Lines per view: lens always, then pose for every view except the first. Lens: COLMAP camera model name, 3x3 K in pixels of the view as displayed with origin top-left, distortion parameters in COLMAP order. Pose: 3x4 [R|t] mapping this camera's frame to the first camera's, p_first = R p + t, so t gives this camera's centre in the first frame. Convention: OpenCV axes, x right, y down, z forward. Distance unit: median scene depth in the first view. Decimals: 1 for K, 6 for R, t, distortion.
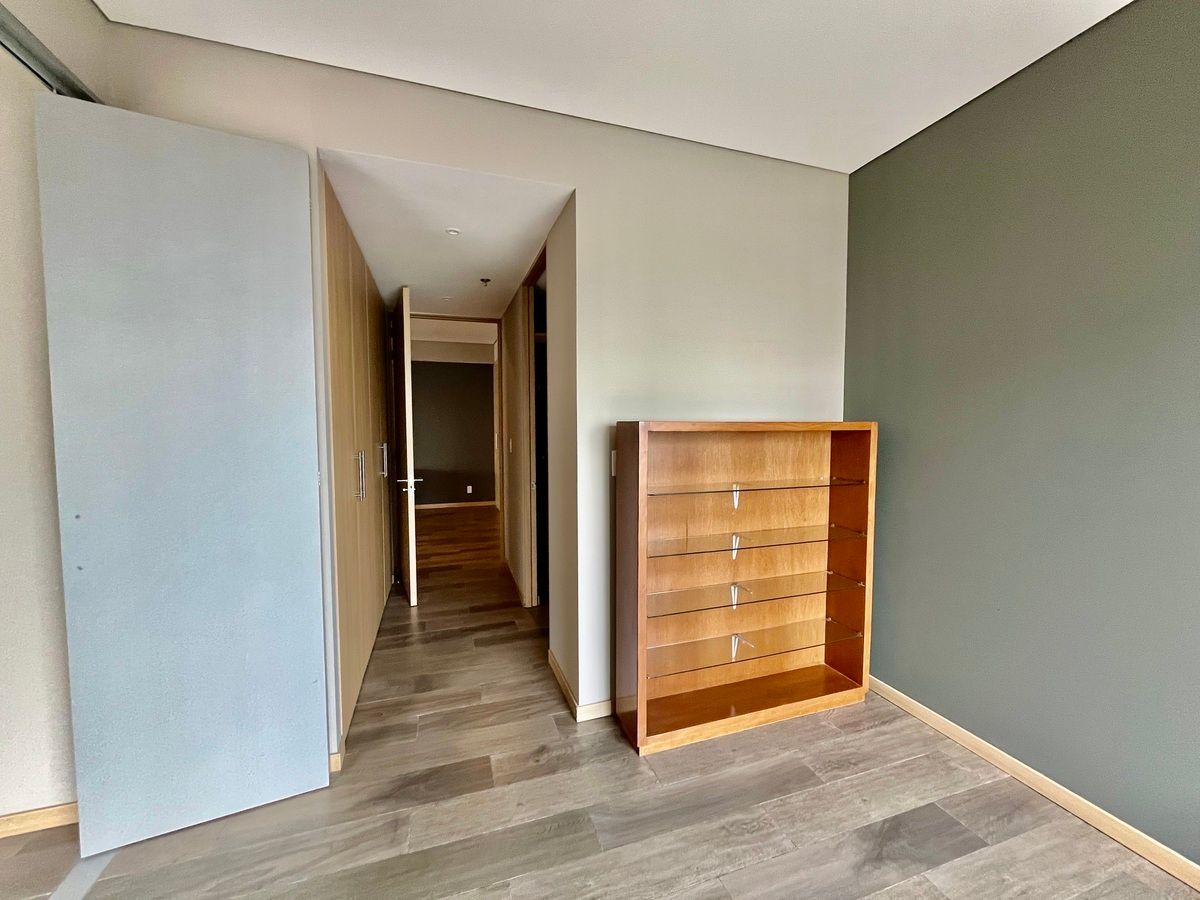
lens RADIAL K [[483.1, 0, 600.9], [0, 483.1, 450.0], [0, 0, 1]] dist [-0.000041, 0.000137]
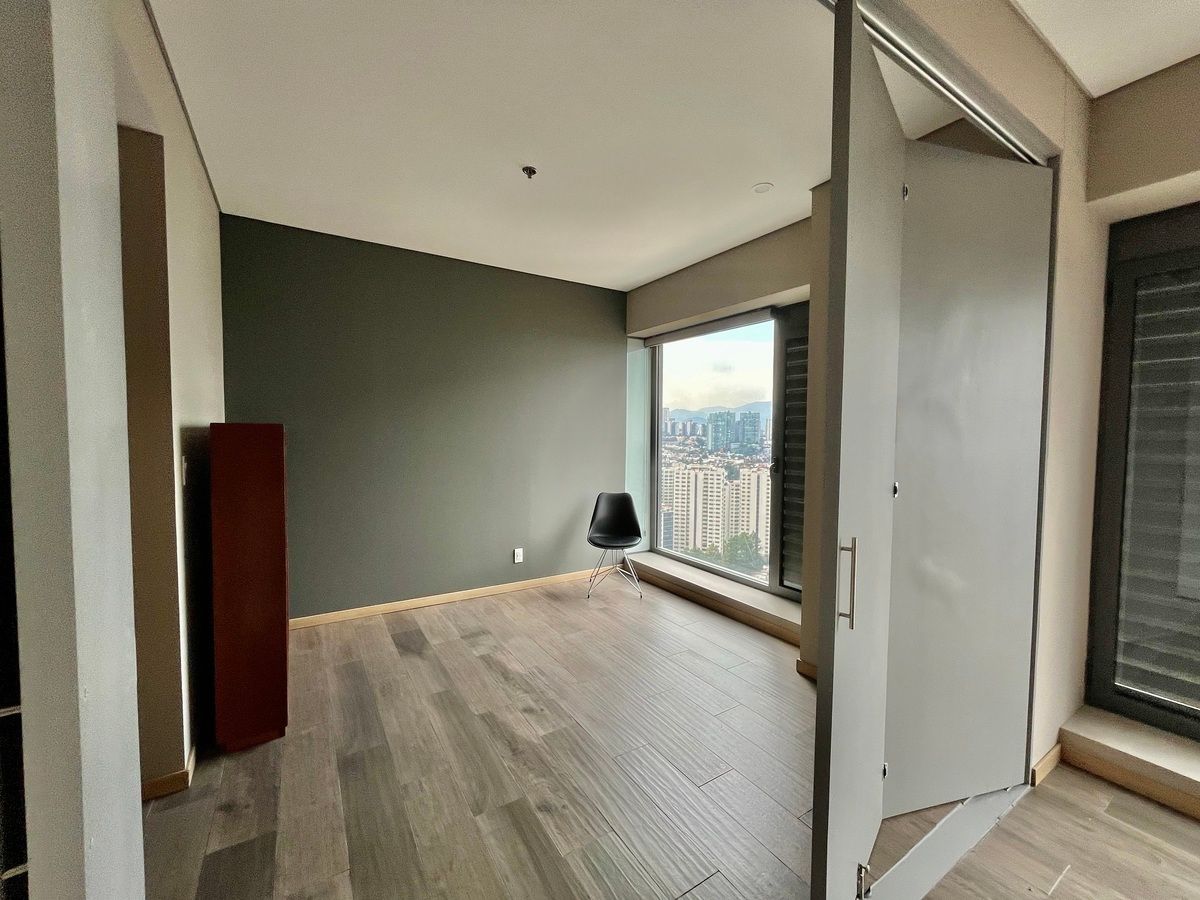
lens RADIAL K [[483.1, 0, 598.8], [0, 483.1, 451.8], [0, 0, 1]] dist [-0.000041, 0.000137]
pose [[-0.232218, -0.035503, 0.972016, -1.295438], [0.045872, 0.997822, 0.047404, -0.013877], [-0.971581, 0.055596, -0.230084, 0.635252]]
